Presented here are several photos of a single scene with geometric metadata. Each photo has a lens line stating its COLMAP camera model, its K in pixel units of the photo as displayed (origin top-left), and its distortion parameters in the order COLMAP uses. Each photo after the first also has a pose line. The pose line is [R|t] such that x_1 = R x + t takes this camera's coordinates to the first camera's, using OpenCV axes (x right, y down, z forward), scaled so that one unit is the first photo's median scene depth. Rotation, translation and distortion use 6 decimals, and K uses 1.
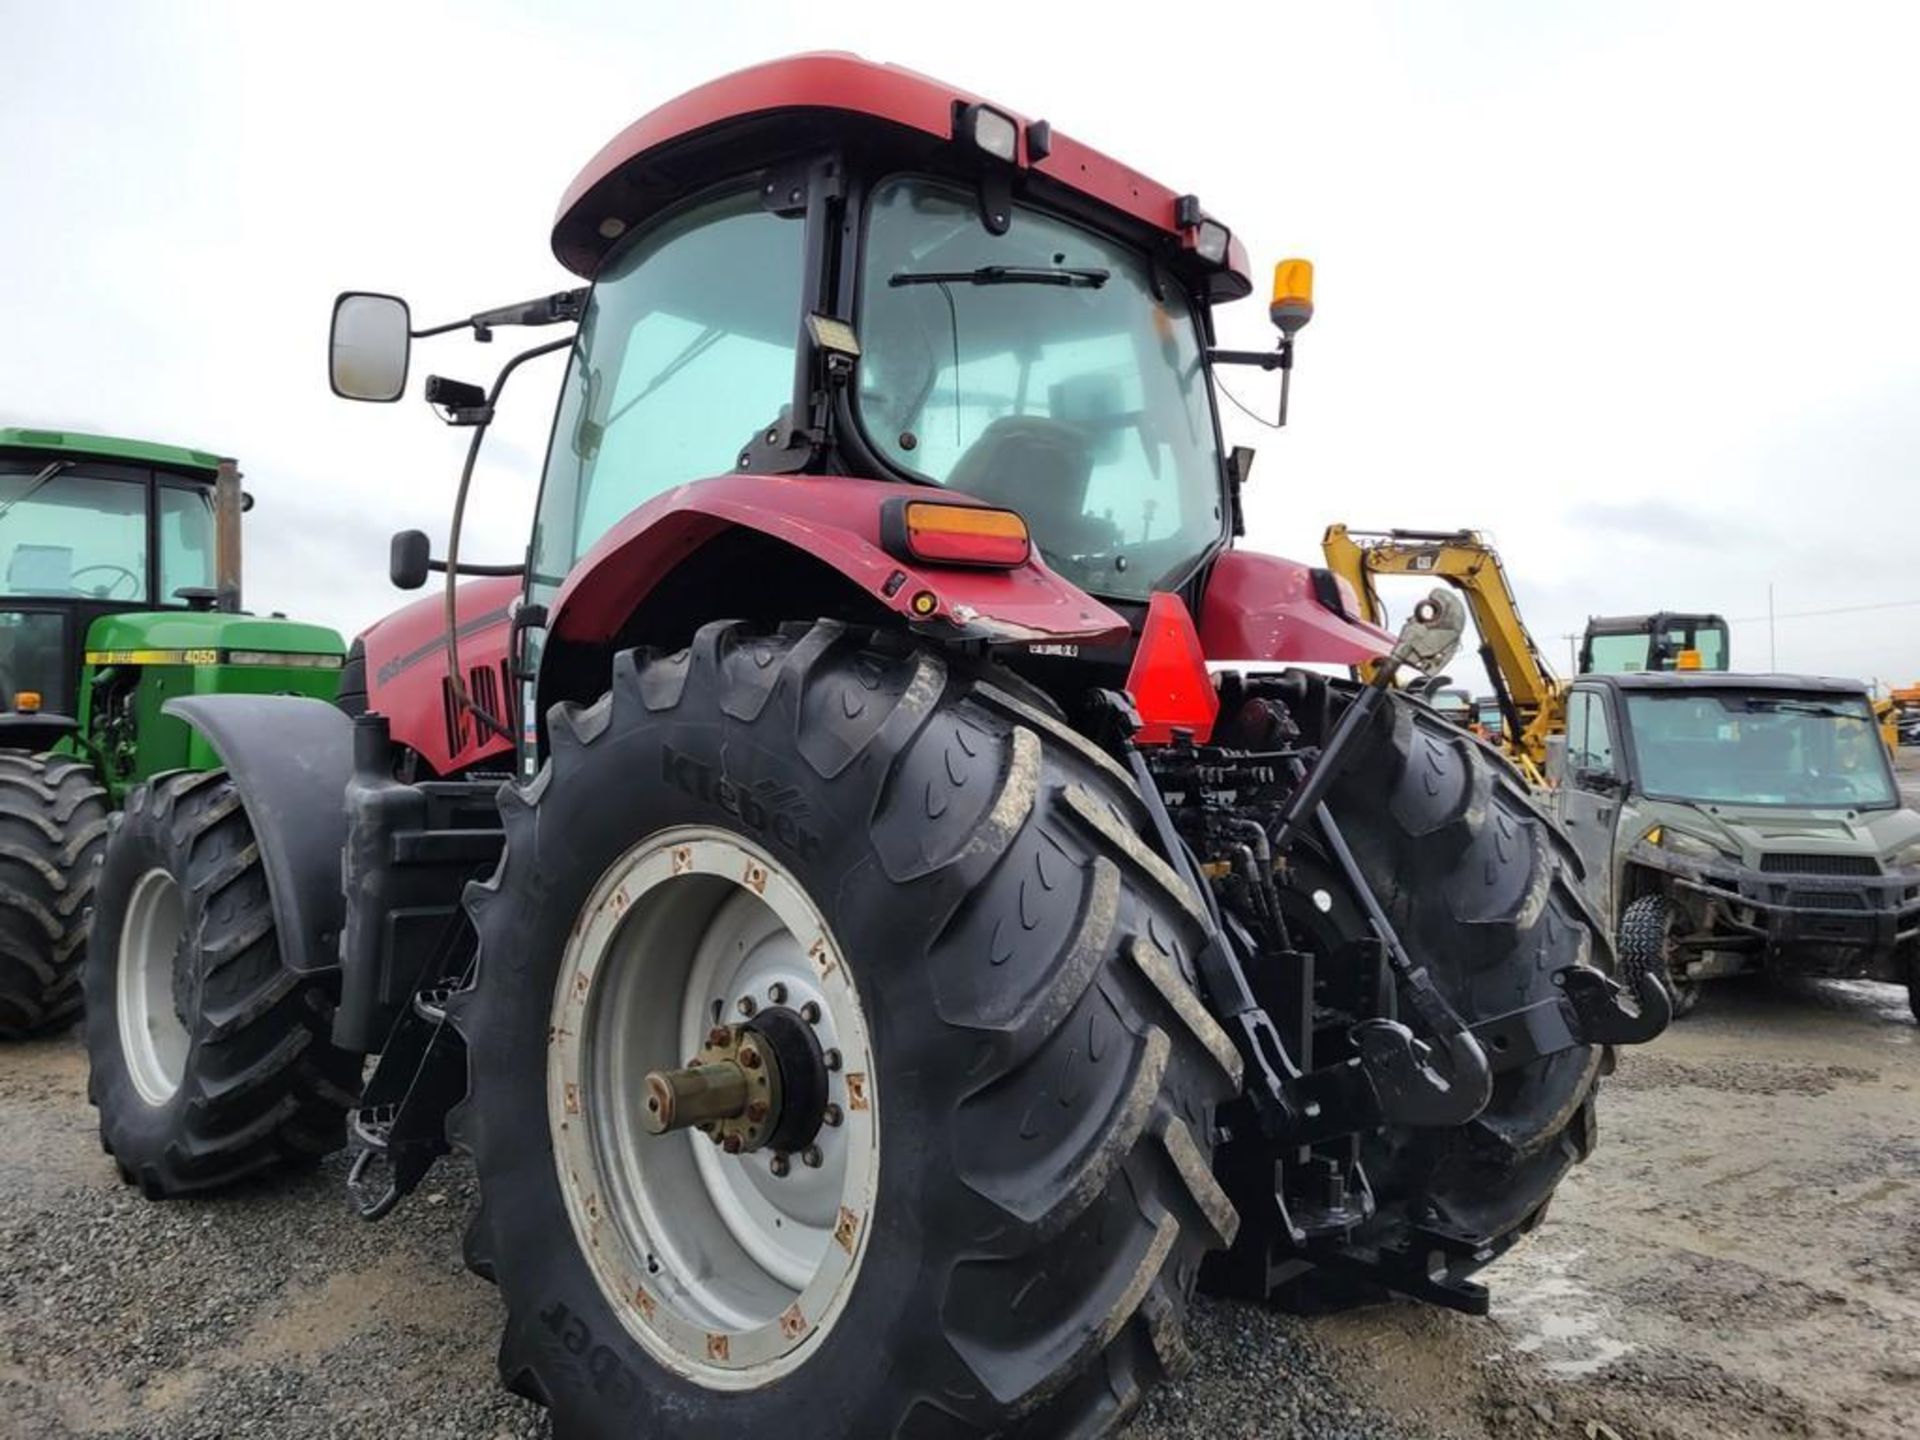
lens RADIAL K [[1334.4, 0, 899.7], [0, 1334.4, 707.9], [0, 0, 1]] dist [0.084362, -0.055467]
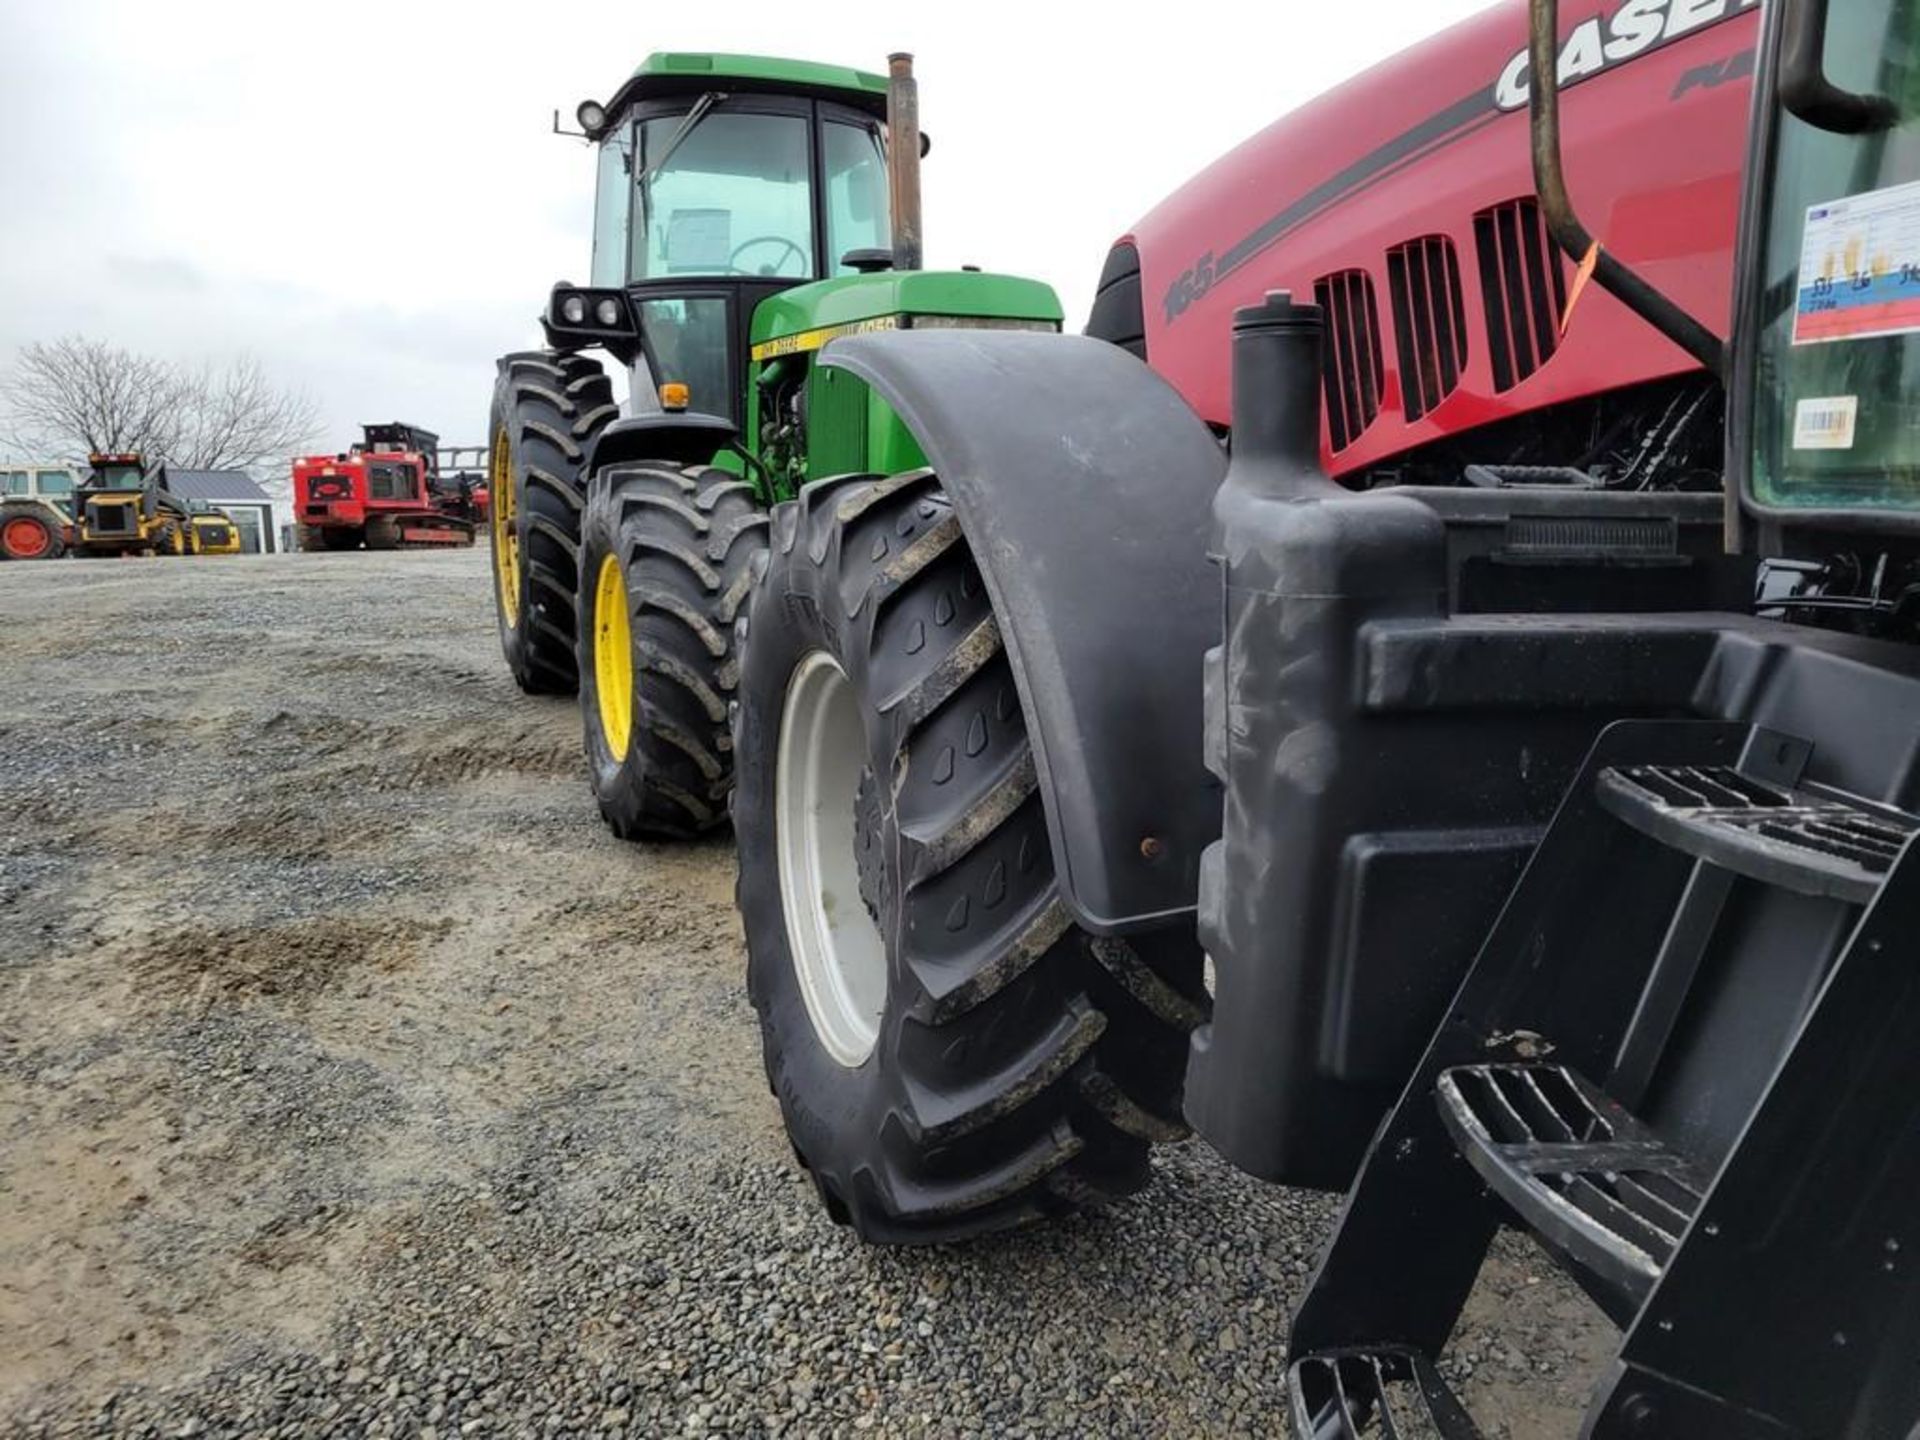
lens RADIAL K [[1458.2, 0, 1003.4], [0, 1458.2, 720.2], [0, 0, 1]] dist [0.065009, -0.060051]
pose [[0.924647, 0.057317, -0.376486, -0.231243], [0.014684, 0.982507, 0.185644, 0.032420], [0.380541, -0.177184, 0.907631, 0.445138]]
